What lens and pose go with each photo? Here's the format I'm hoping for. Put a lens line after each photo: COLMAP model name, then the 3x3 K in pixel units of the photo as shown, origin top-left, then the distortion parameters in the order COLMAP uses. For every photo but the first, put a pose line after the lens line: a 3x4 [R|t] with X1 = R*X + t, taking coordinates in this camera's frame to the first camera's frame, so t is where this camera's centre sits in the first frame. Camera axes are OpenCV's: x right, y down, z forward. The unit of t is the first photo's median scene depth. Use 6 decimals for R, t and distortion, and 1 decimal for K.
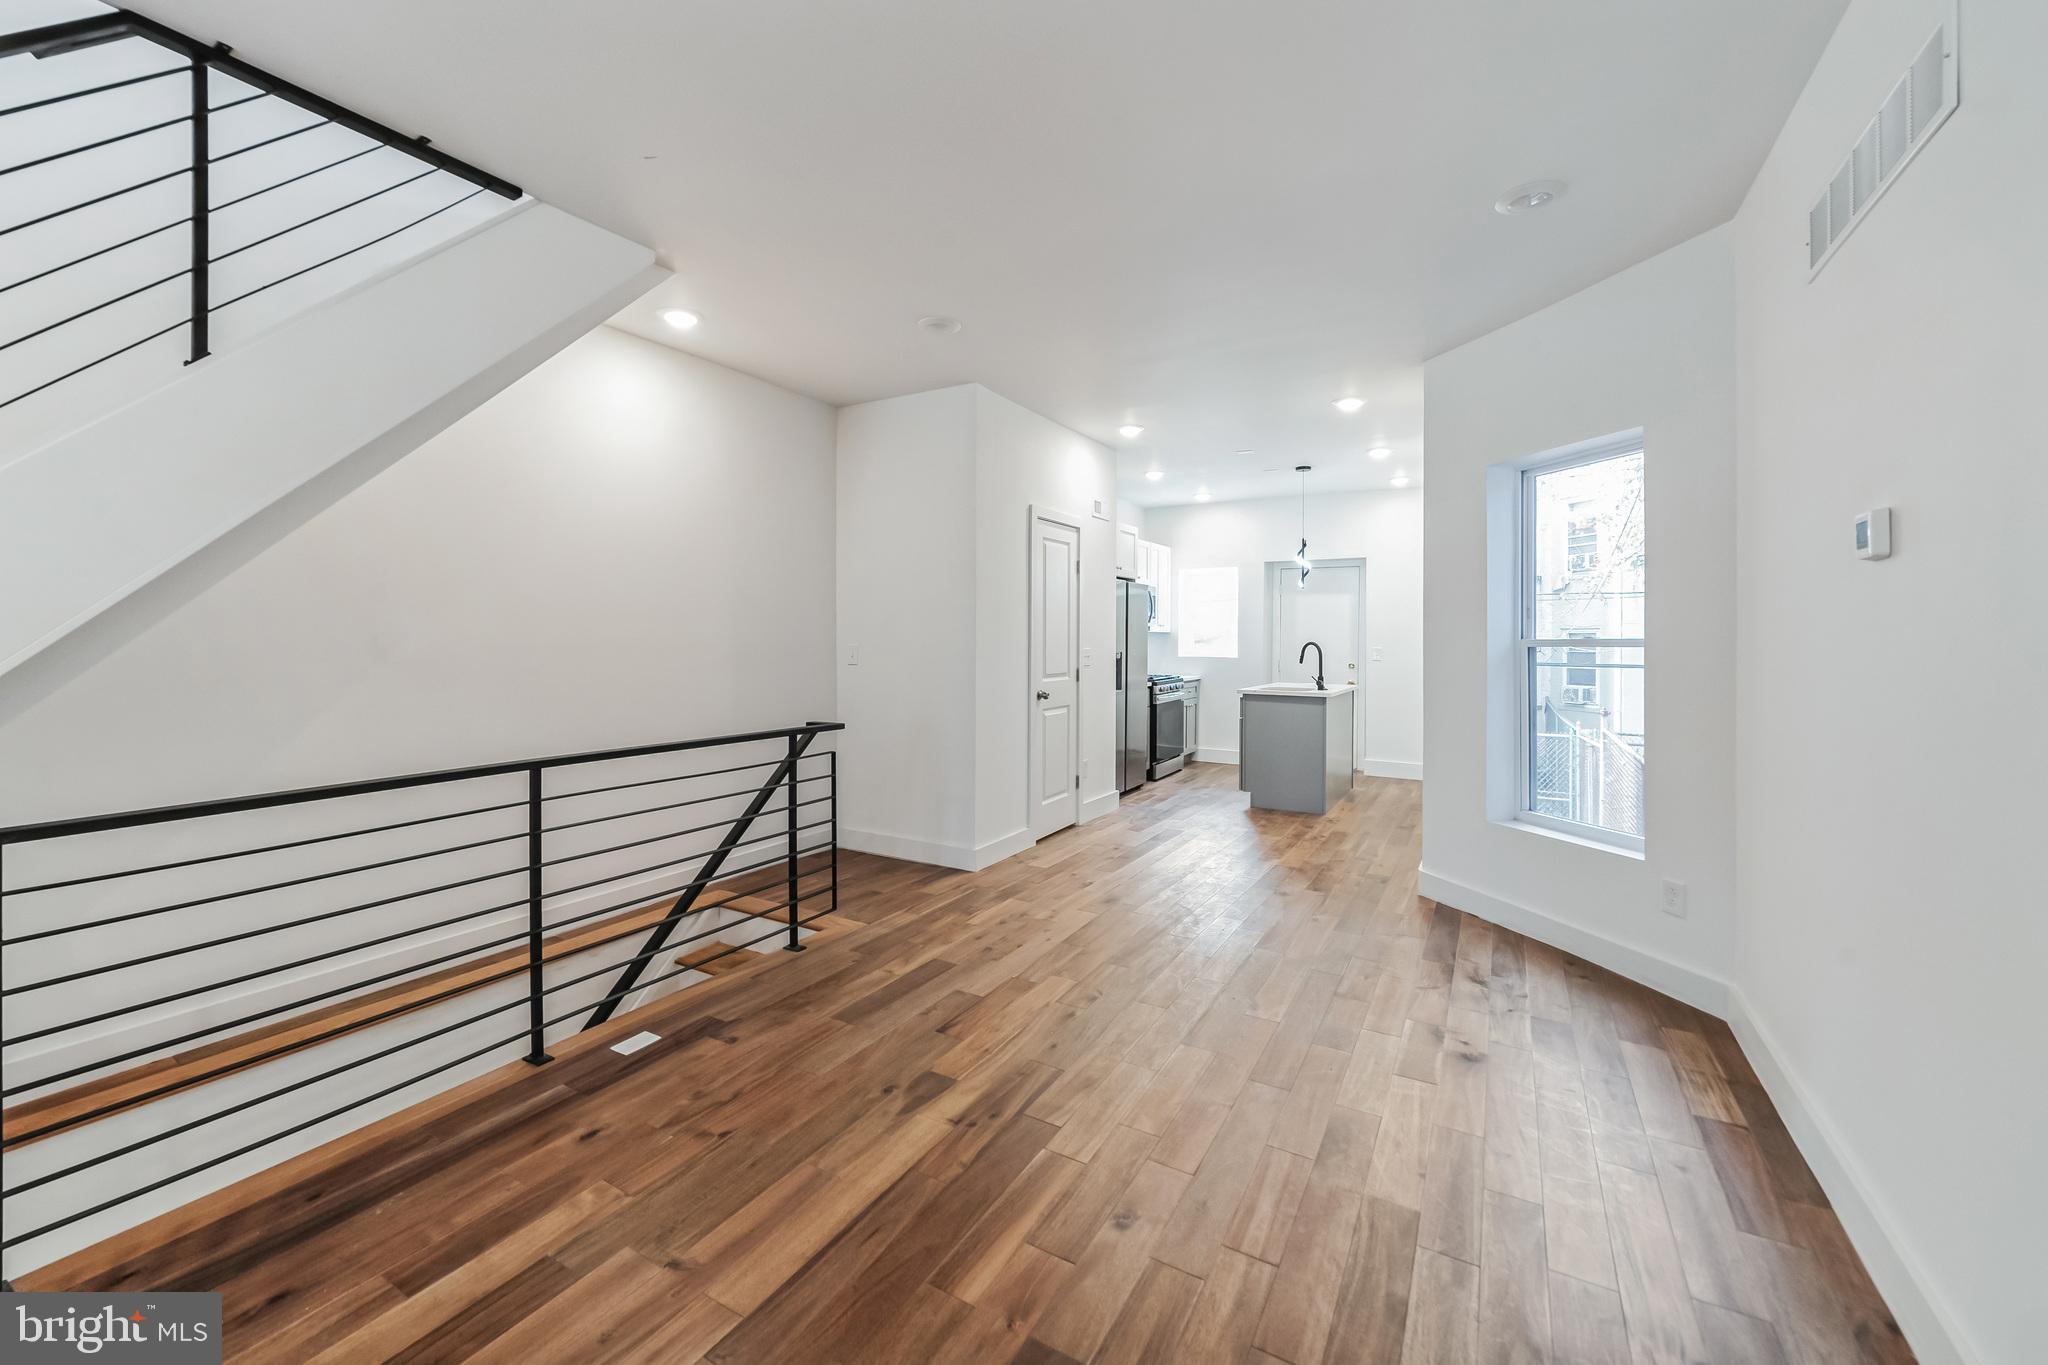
lens RADIAL K [[823.9, 0, 1026.0], [0, 823.9, 638.7], [0, 0, 1]] dist [0.002669, 0.000150]
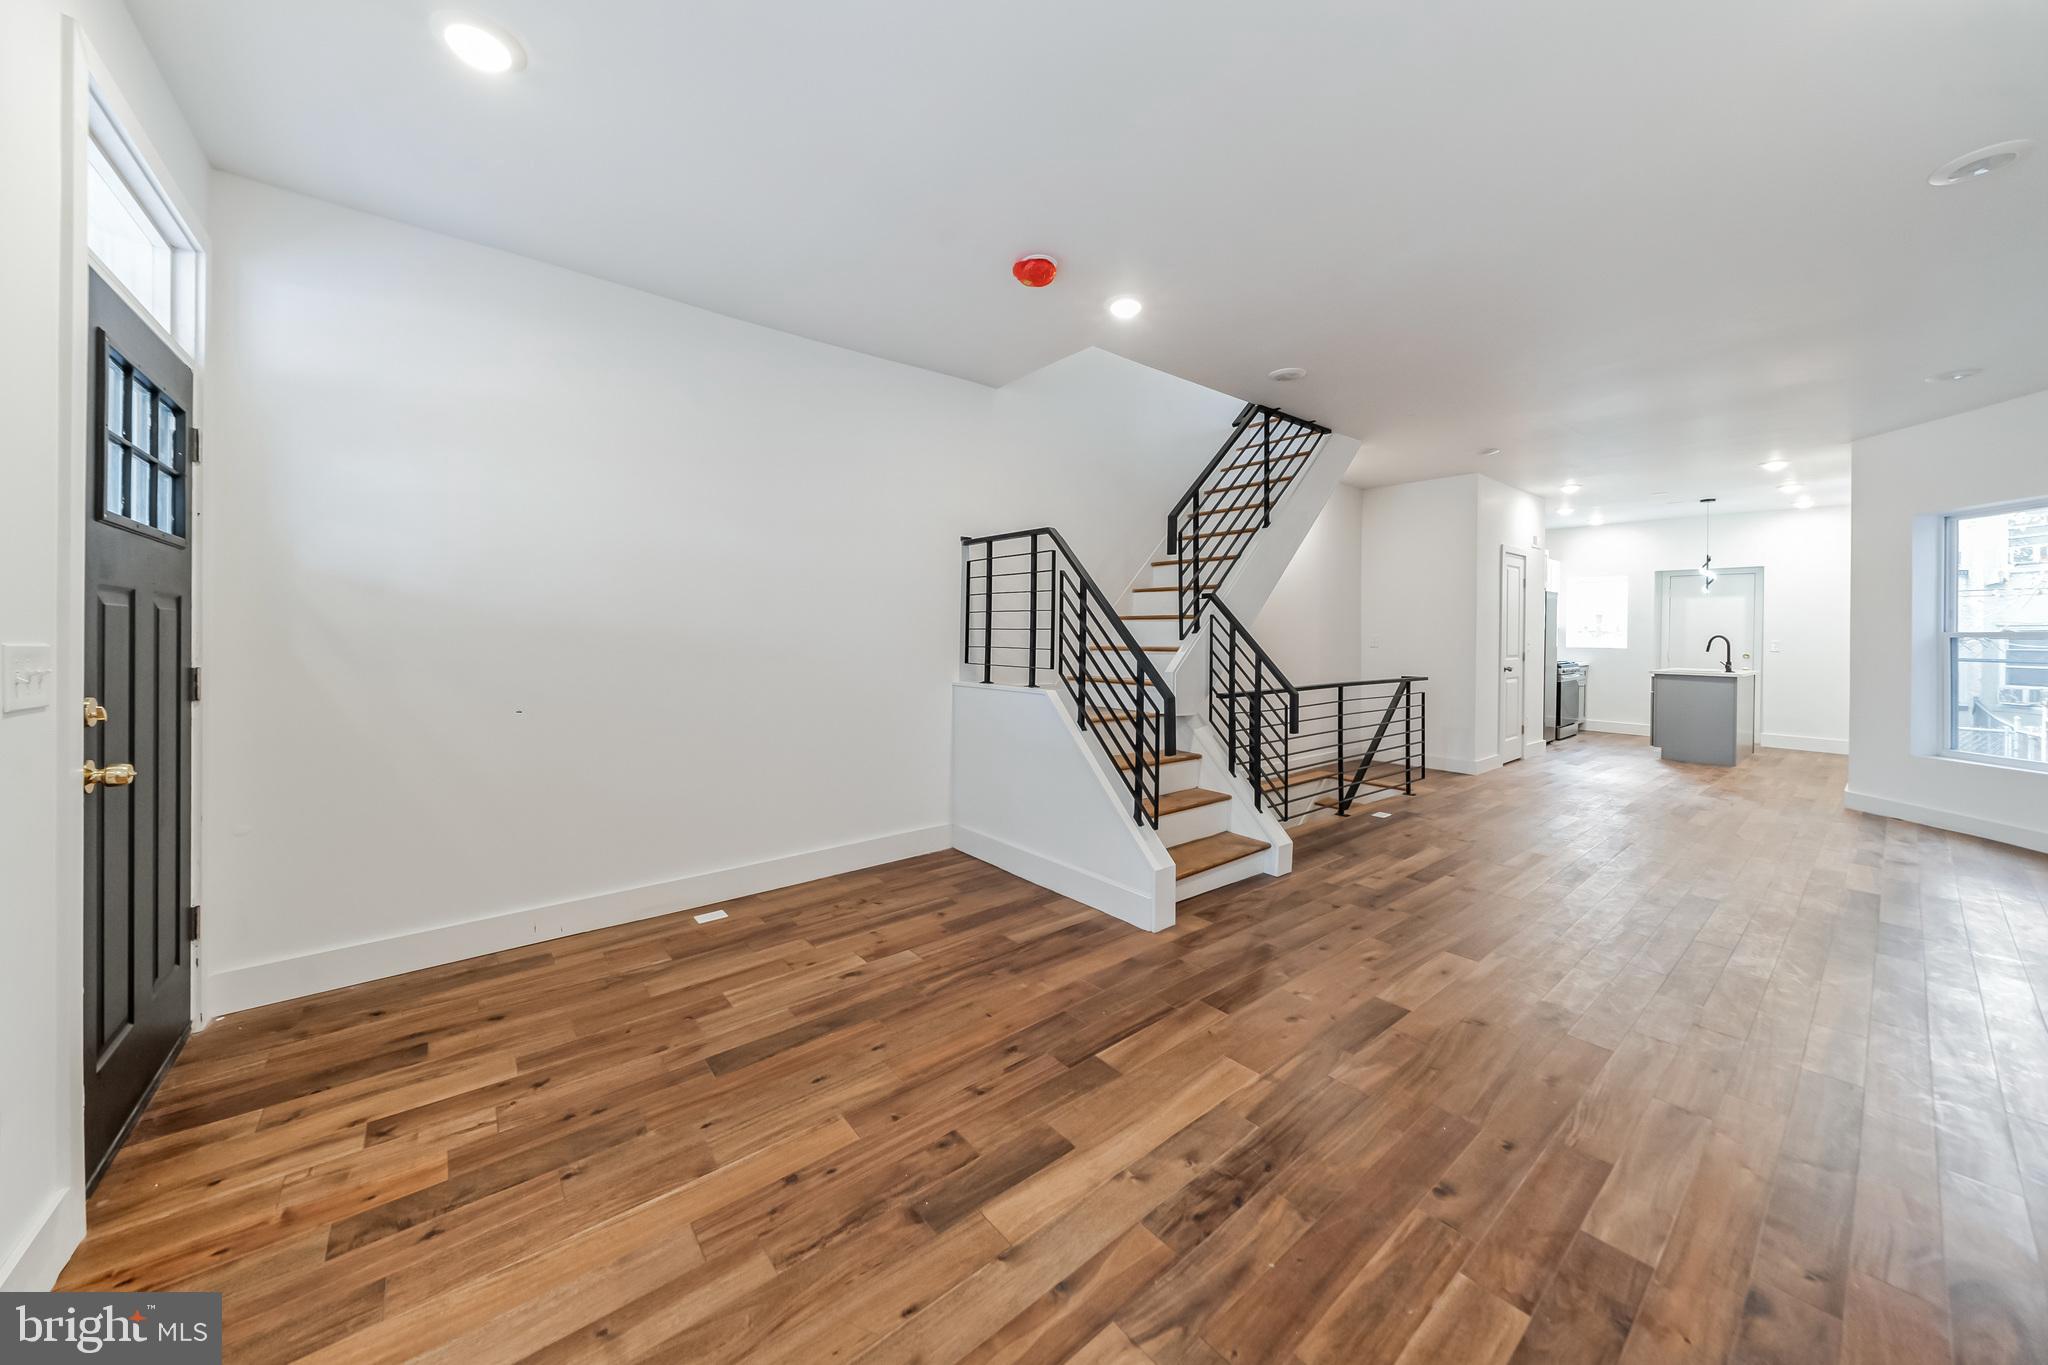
lens RADIAL K [[719.7, 0, 1025.9], [0, 719.7, 634.2], [0, 0, 1]] dist [-0.000058, -0.000155]
pose [[0.935304, 0.004408, -0.353818, -0.278205], [-0.004281, 0.999990, 0.001142, 0.005937], [0.353820, 0.000446, 0.935314, -0.454872]]
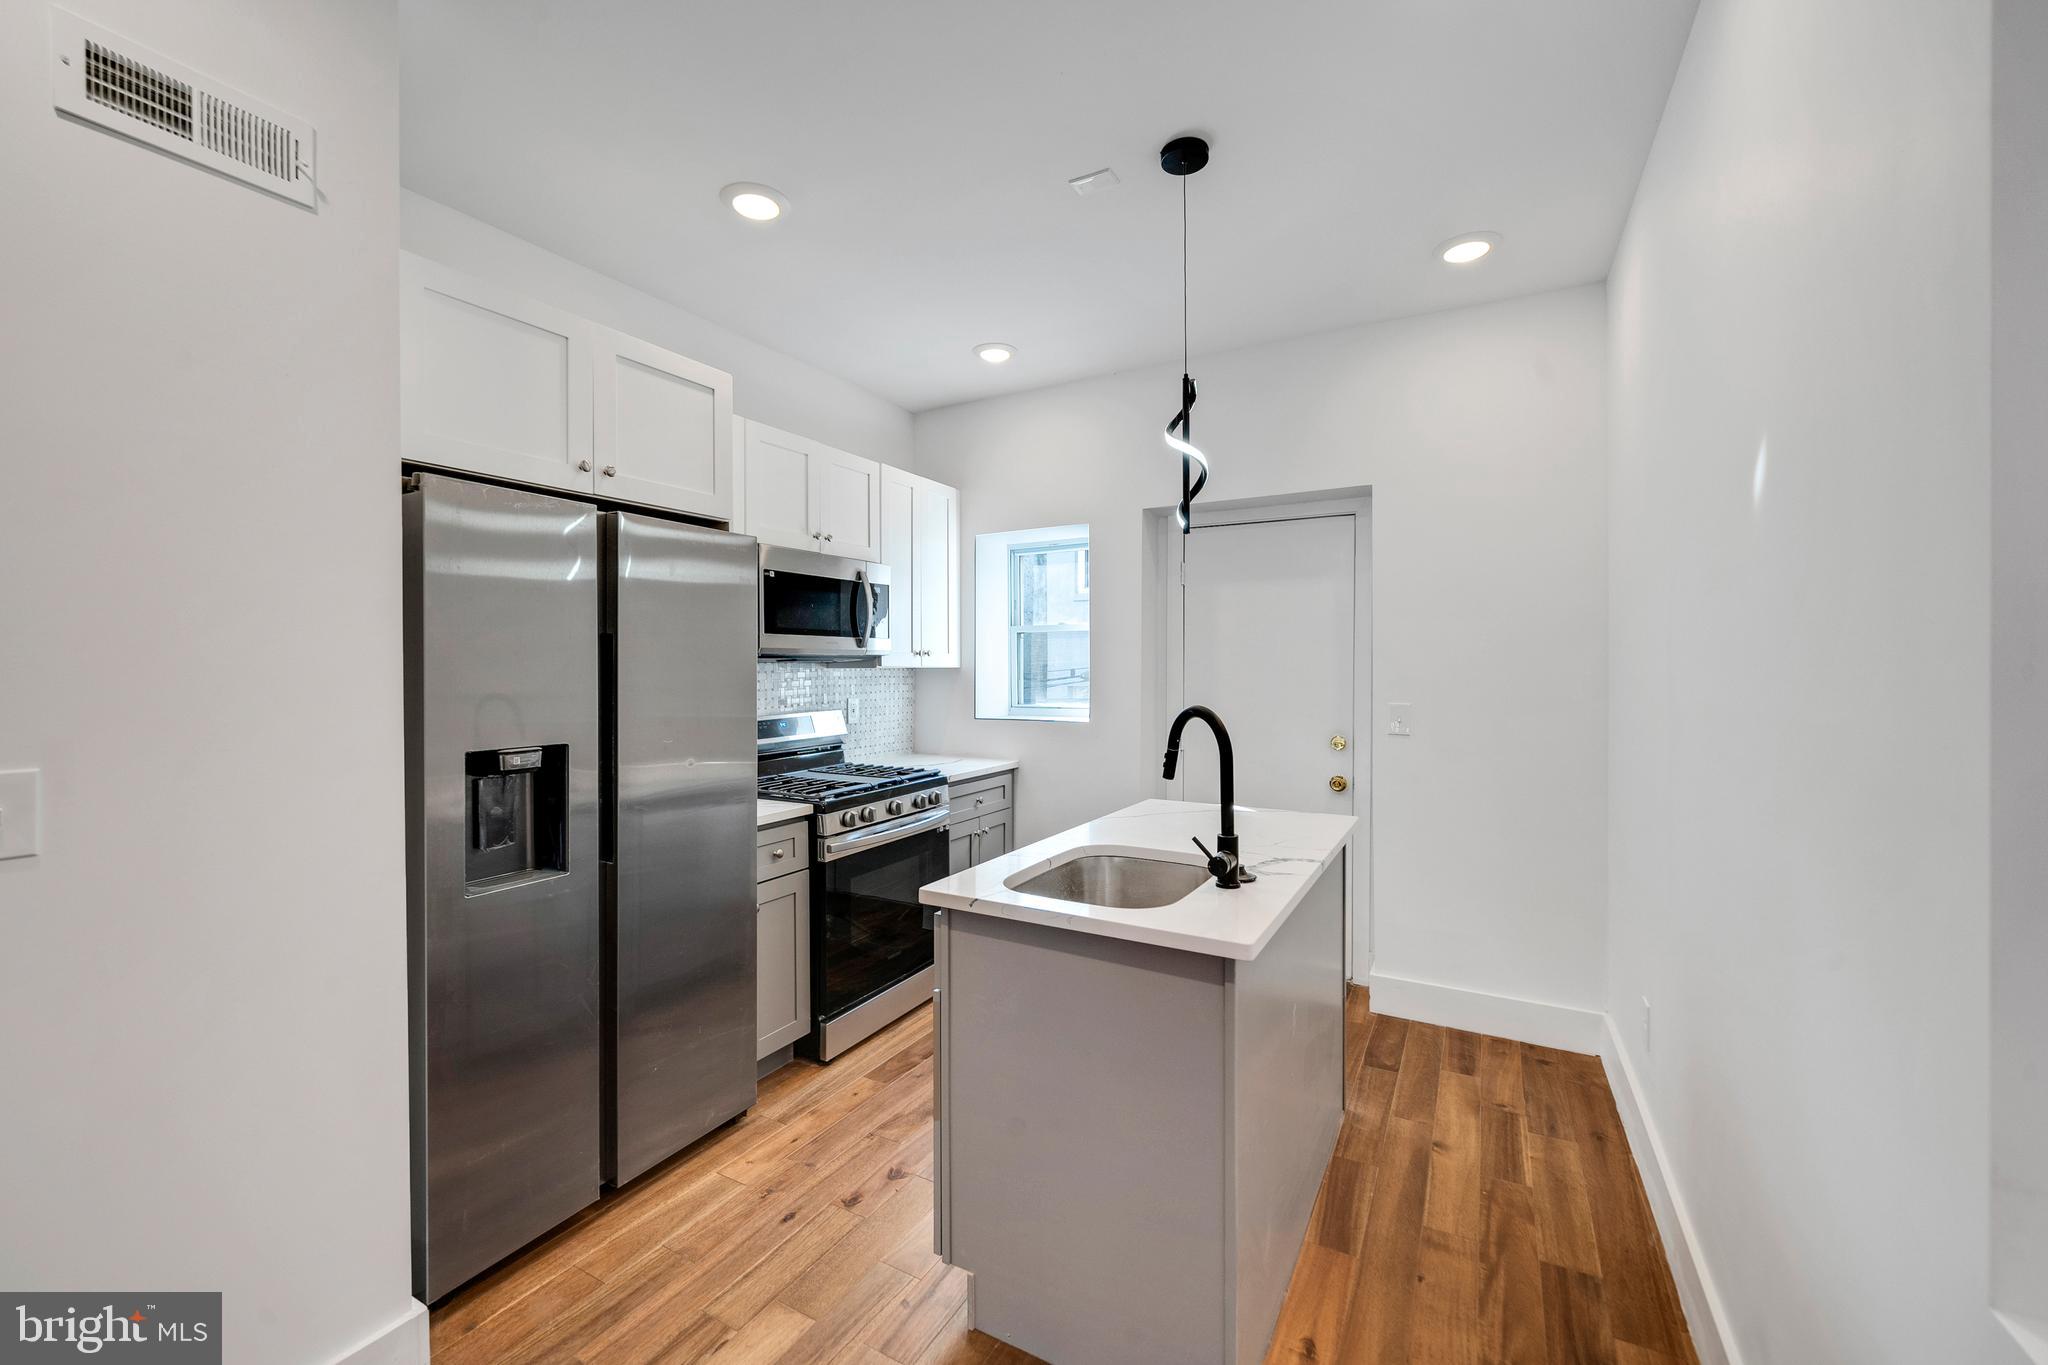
lens RADIAL K [[810.0, 0, 1027.0], [0, 810.0, 670.6], [0, 0, 1]] dist [0.001331, 0.000044]
pose [[0.999927, -0.006781, 0.010016, 0.288515], [0.006755, 0.999974, 0.002664, -0.010317], [-0.010034, -0.002596, 0.999946, 0.732049]]
